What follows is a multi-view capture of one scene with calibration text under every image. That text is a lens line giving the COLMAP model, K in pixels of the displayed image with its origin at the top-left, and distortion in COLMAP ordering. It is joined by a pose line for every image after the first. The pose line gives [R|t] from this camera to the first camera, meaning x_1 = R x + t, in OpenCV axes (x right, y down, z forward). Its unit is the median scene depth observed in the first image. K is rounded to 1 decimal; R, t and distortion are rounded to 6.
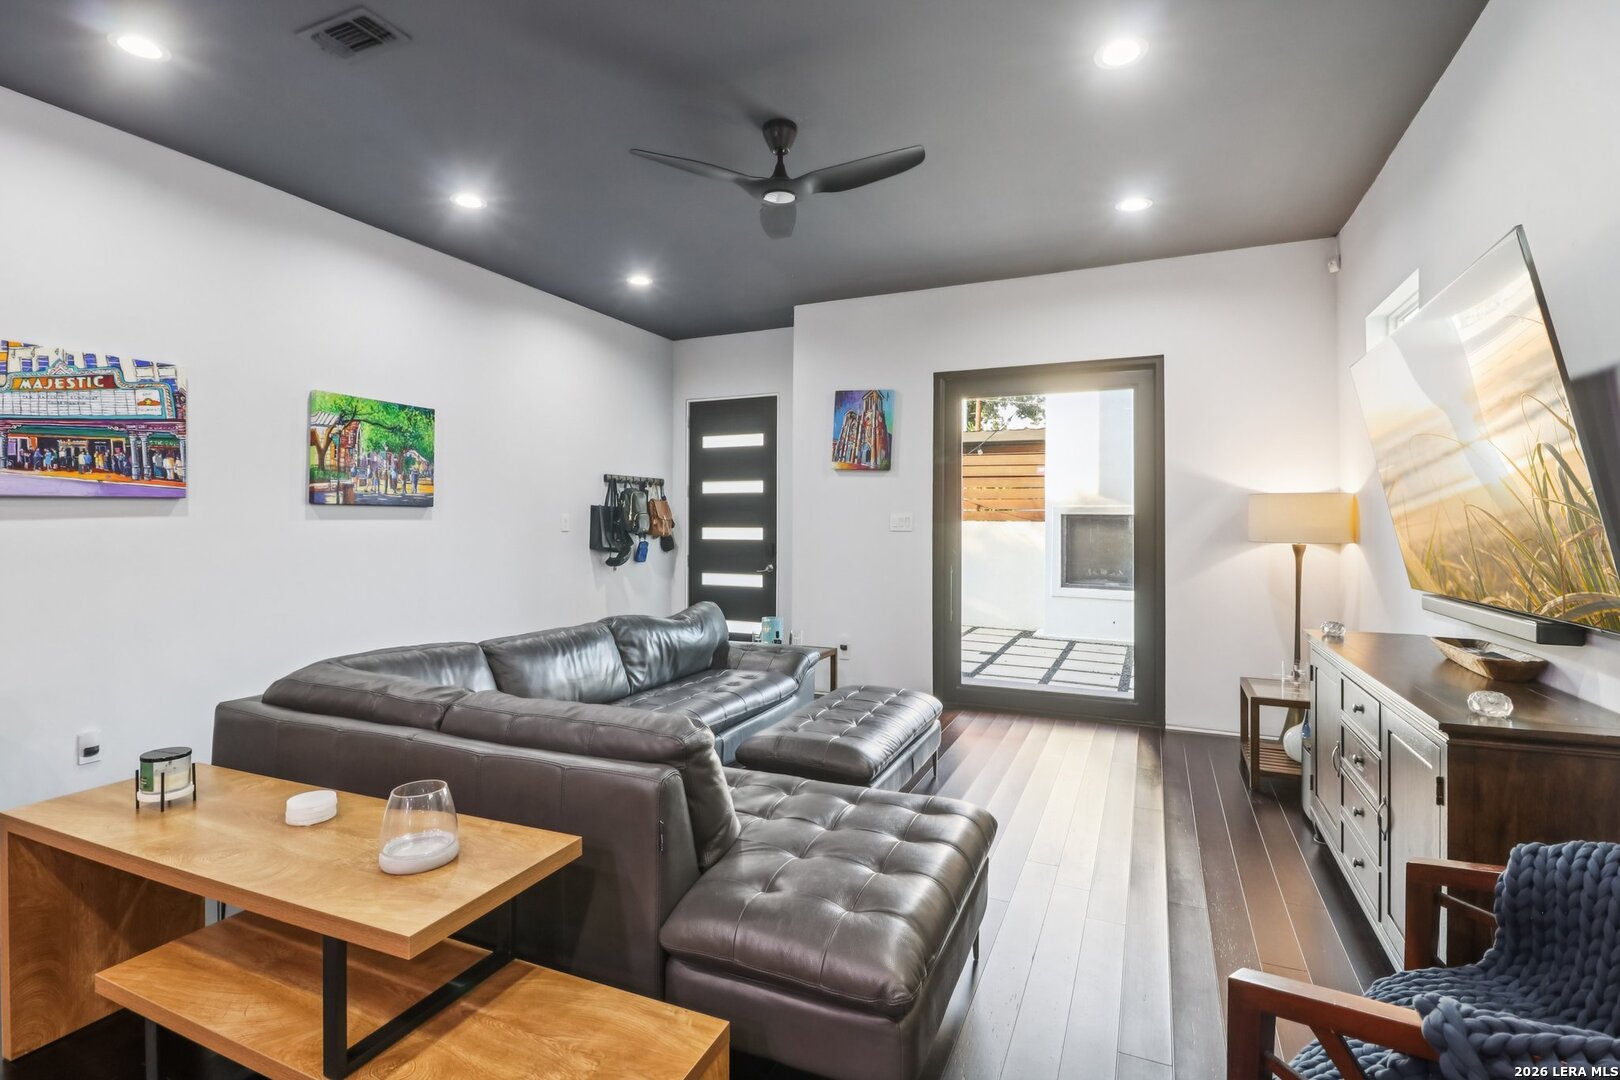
lens RADIAL K [[762.4, 0, 814.6], [0, 762.4, 508.8], [0, 0, 1]] dist [-0.004060, -0.001203]
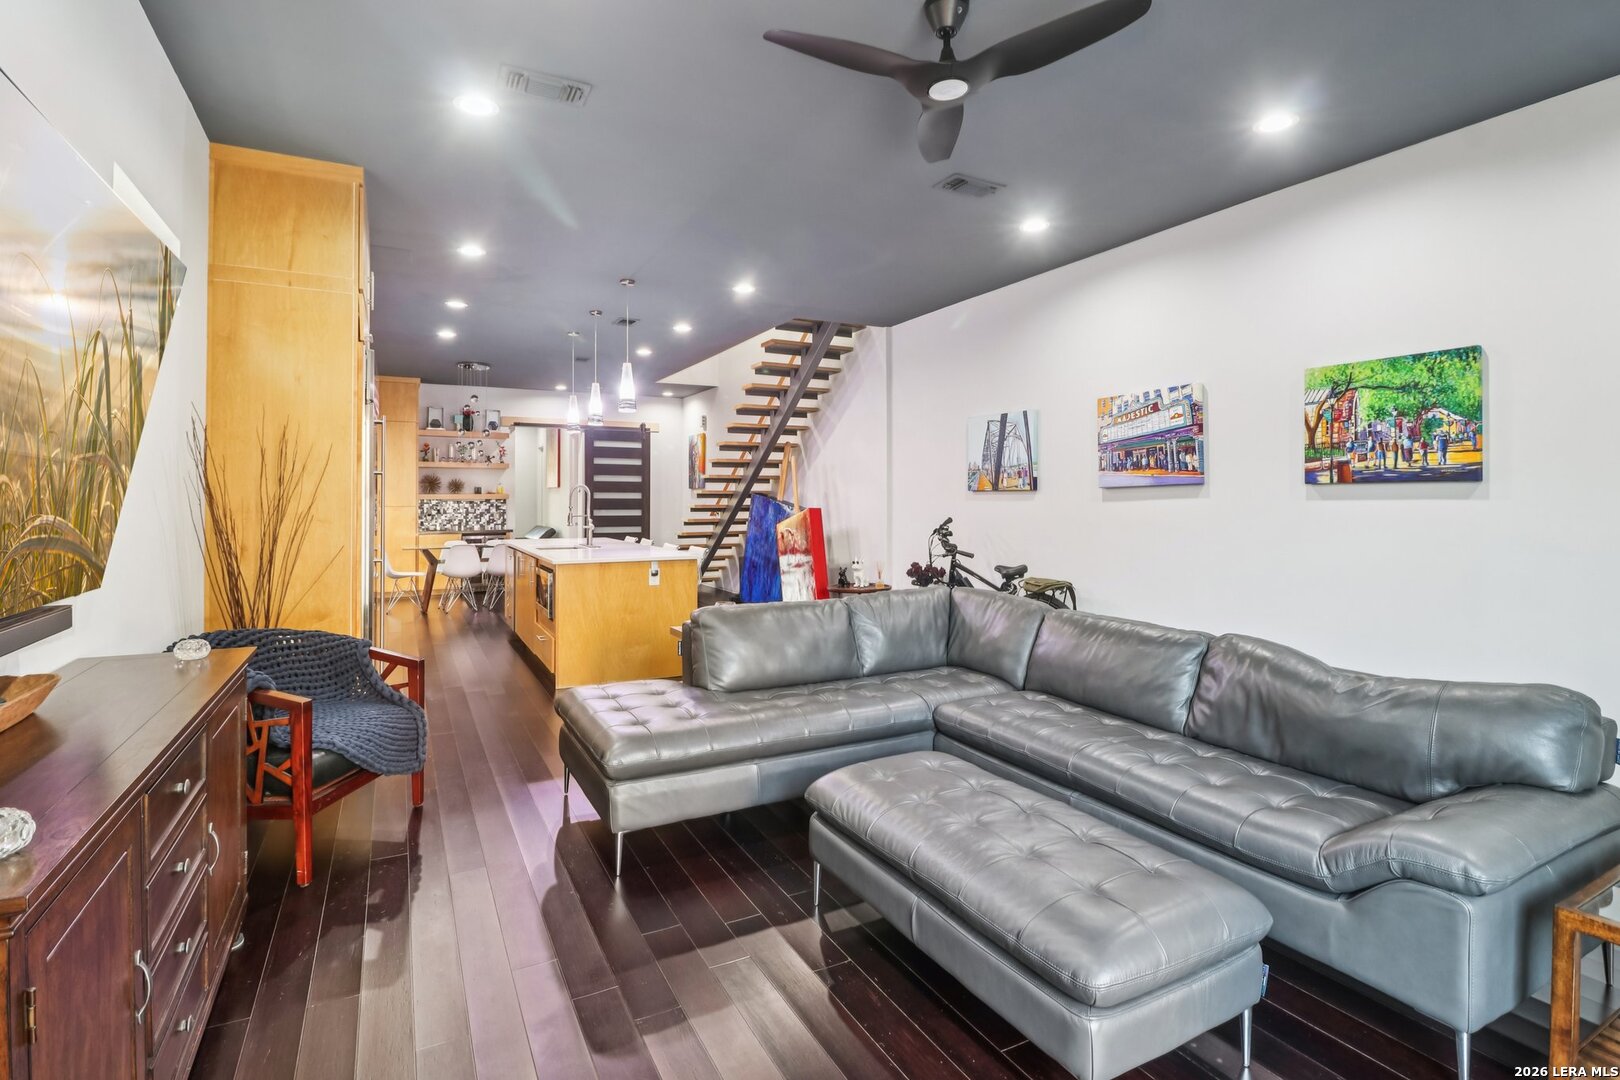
lens RADIAL K [[762.4, 0, 793.4], [0, 762.4, 502.7], [0, 0, 1]] dist [-0.004060, -0.001203]
pose [[-0.617235, -0.002858, -0.786773, 0.518978], [0.011497, 0.999854, -0.012651, 0.022003], [0.786695, -0.016854, -0.617112, 1.050979]]
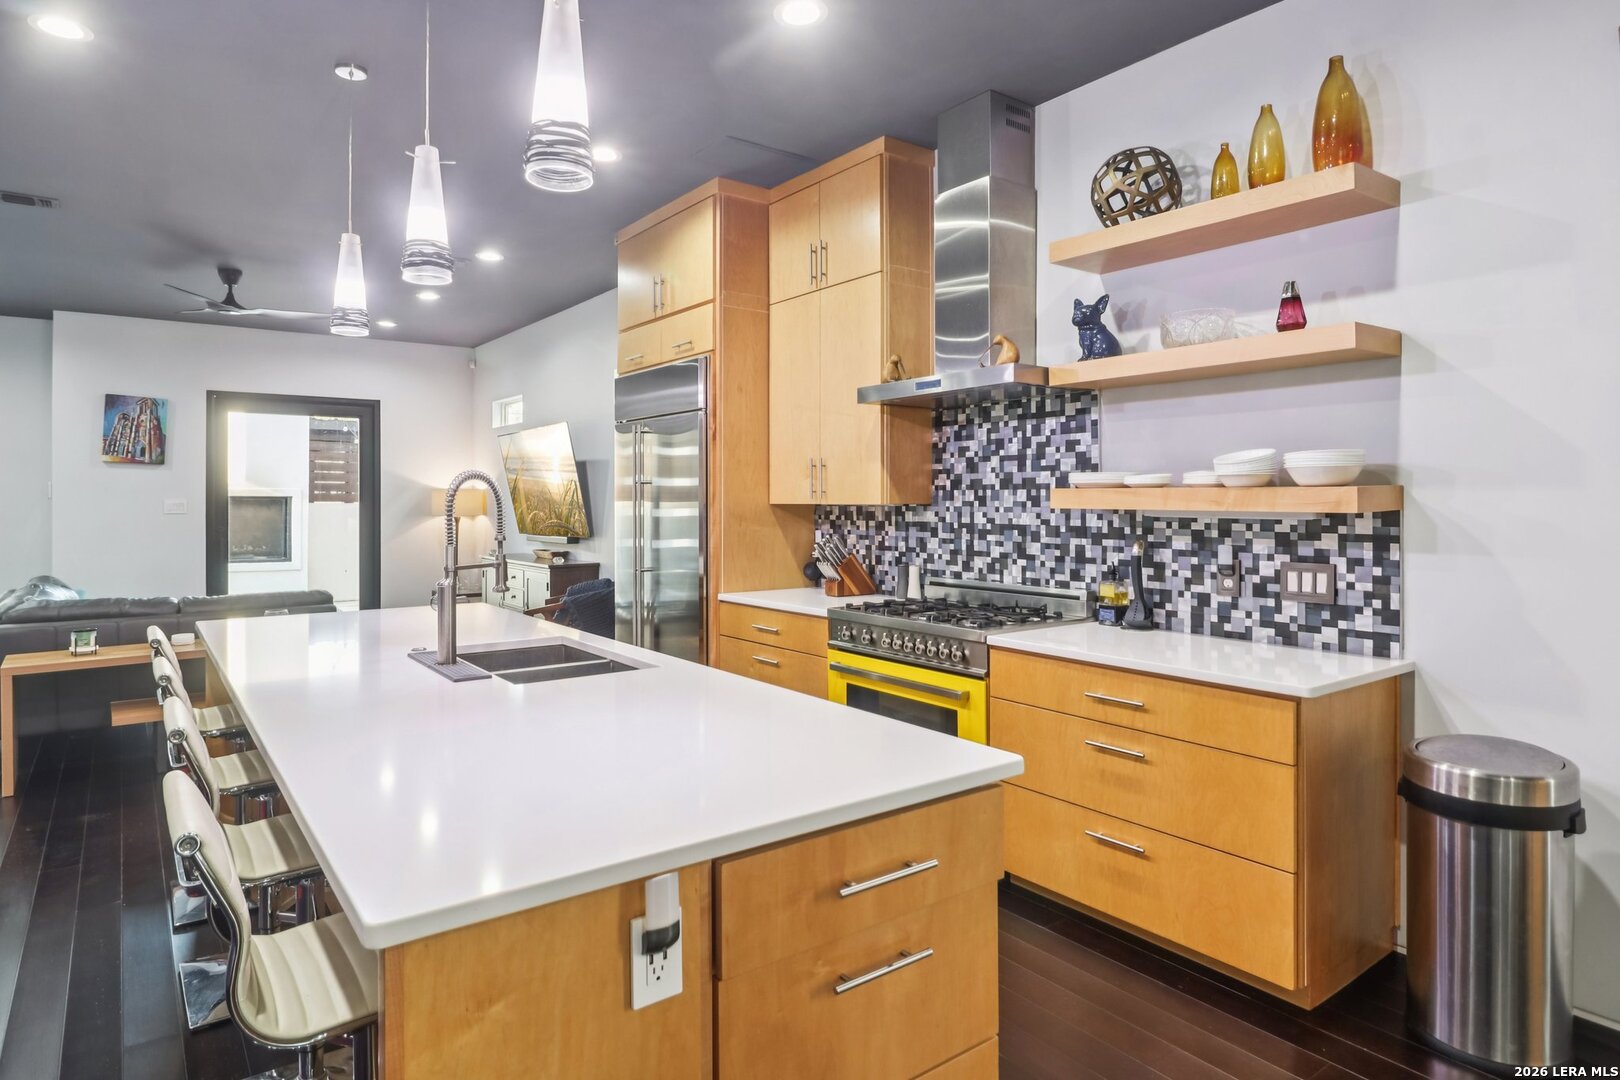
lens RADIAL K [[915.9, 0, 794.7], [0, 915.9, 493.8], [0, 0, 1]] dist [0.000089, 0.000397]
pose [[0.496903, 0.001424, 0.867805, -0.958000], [-0.012239, 0.999911, 0.005367, -0.033383], [-0.867720, -0.013288, 0.496876, -0.874488]]
